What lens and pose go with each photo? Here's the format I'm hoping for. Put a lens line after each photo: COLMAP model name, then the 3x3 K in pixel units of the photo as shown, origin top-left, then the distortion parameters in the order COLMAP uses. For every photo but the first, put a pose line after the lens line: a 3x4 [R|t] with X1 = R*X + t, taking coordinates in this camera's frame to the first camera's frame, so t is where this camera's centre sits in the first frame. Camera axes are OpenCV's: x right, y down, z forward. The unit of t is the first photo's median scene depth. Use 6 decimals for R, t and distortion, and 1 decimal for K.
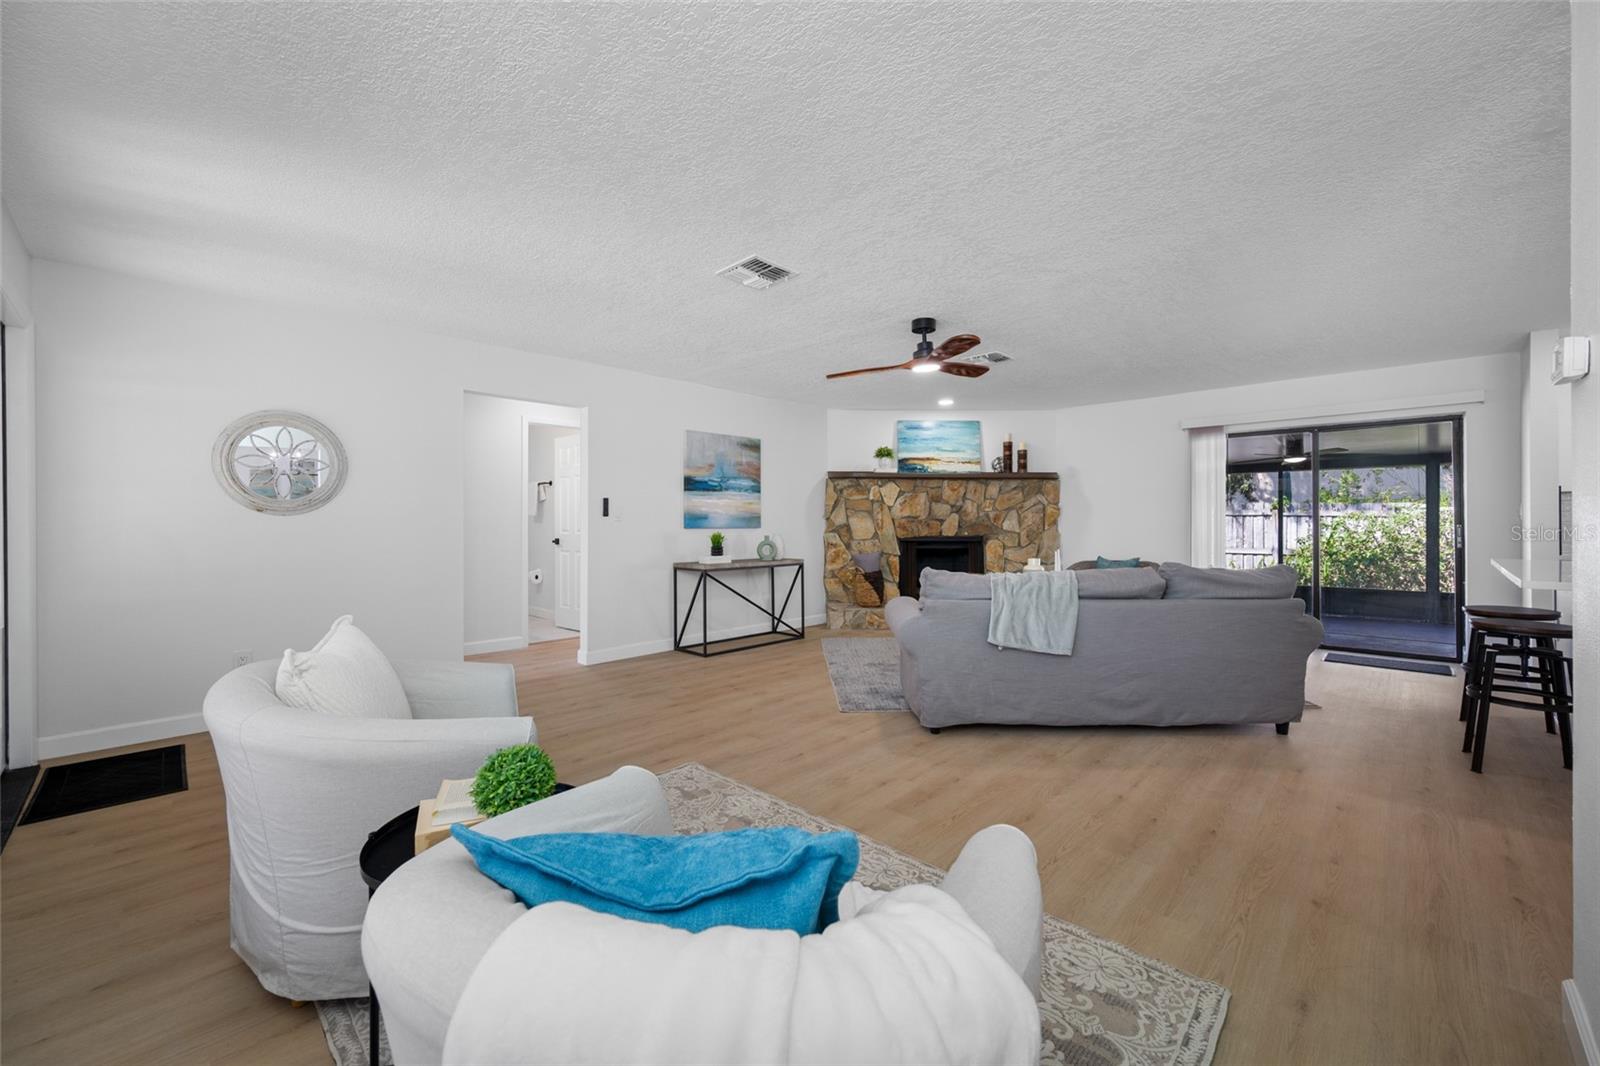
lens RADIAL K [[626.0, 0, 798.0], [0, 626.0, 520.7], [0, 0, 1]] dist [0.011863, 0.000093]
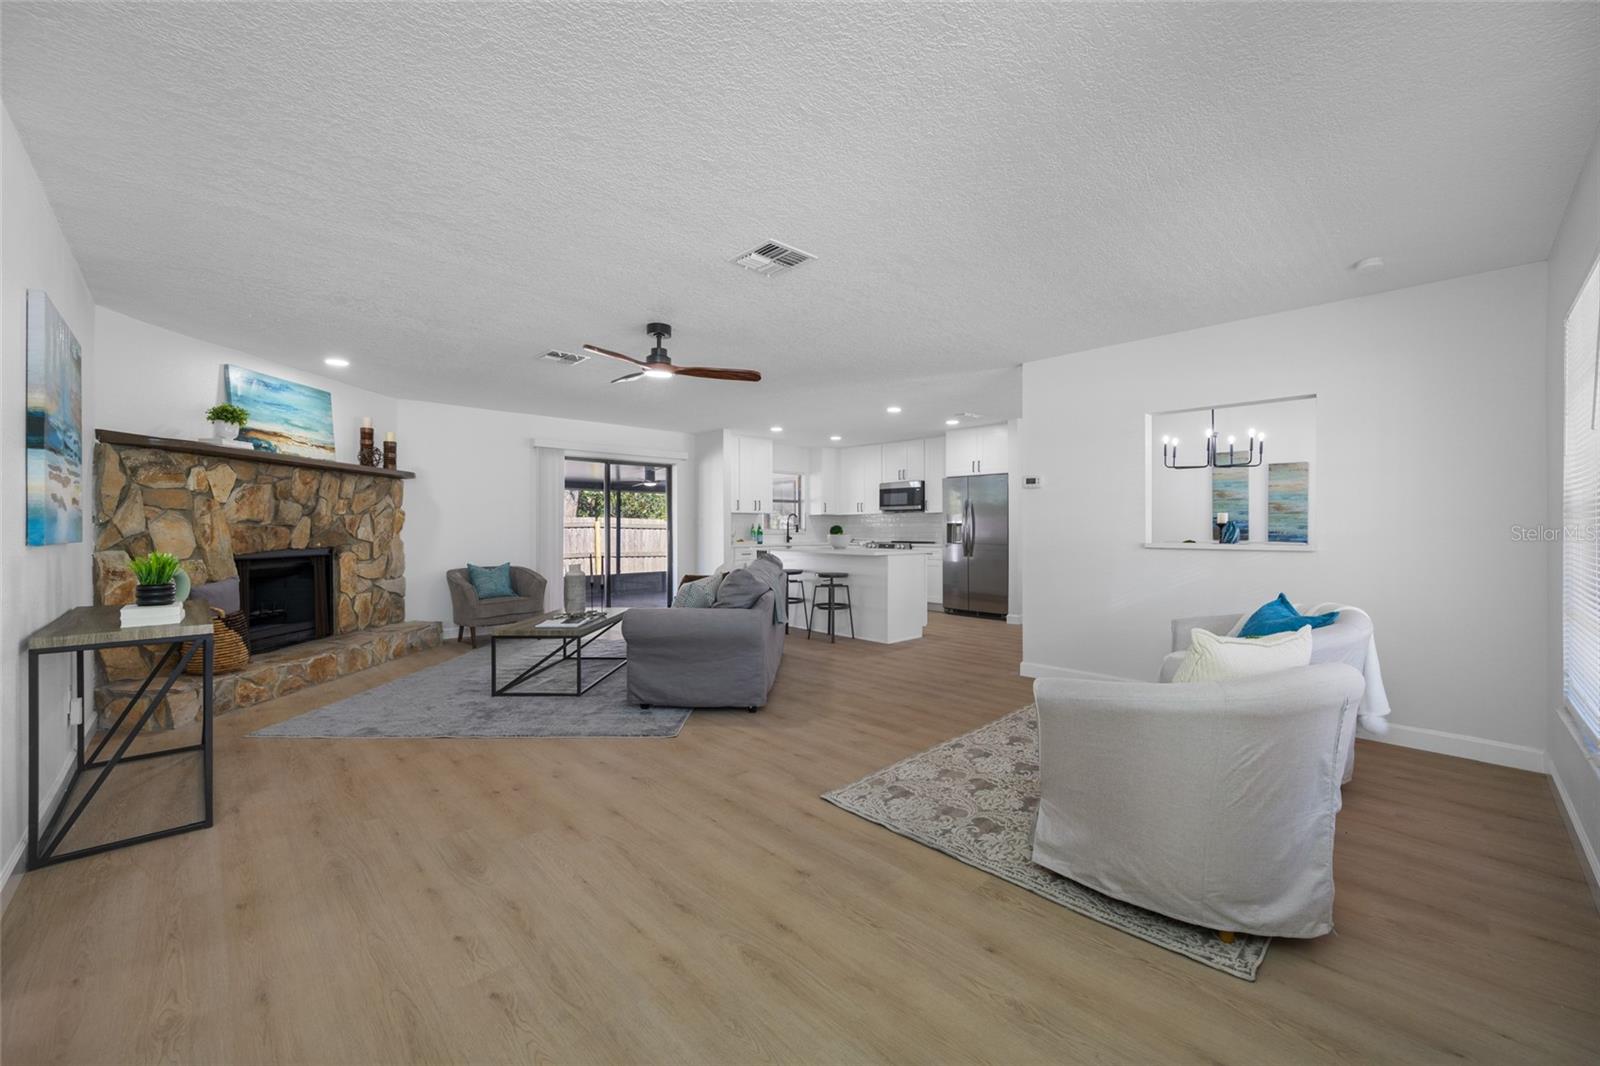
lens RADIAL K [[635.8, 0, 800.9], [0, 635.8, 528.8], [0, 0, 1]] dist [0.001847, 0.000212]
pose [[0.034380, -0.001673, 0.999407, -0.450365], [0.000434, 0.999999, 0.001659, 0.001030], [-0.999409, 0.000377, 0.034380, 0.418670]]
